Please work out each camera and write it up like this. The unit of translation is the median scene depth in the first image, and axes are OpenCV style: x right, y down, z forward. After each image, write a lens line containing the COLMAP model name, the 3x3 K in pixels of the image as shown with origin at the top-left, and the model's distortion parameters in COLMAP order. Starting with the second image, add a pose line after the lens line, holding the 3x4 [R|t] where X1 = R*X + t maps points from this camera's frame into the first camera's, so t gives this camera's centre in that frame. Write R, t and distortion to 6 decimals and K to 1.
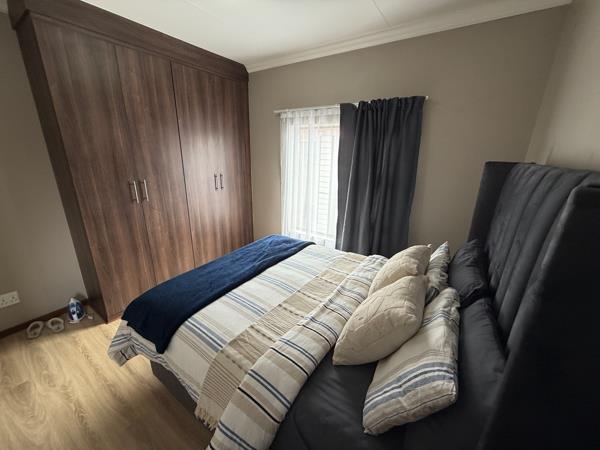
lens RADIAL K [[238.9, 0, 298.9], [0, 238.9, 224.5], [0, 0, 1]] dist [0.001209, -0.000996]
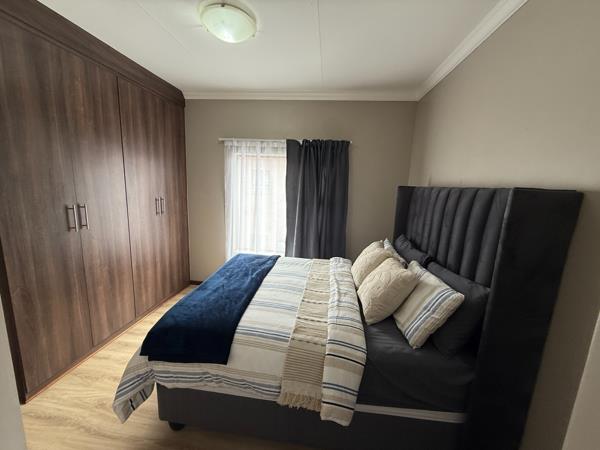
lens RADIAL K [[238.9, 0, 299.2], [0, 238.9, 224.6], [0, 0, 1]] dist [0.001209, -0.000996]
pose [[0.888346, -0.059068, 0.455360, -0.385940], [0.109003, 0.990472, -0.084168, 0.038574], [-0.446050, 0.124406, 0.886320, -0.059375]]
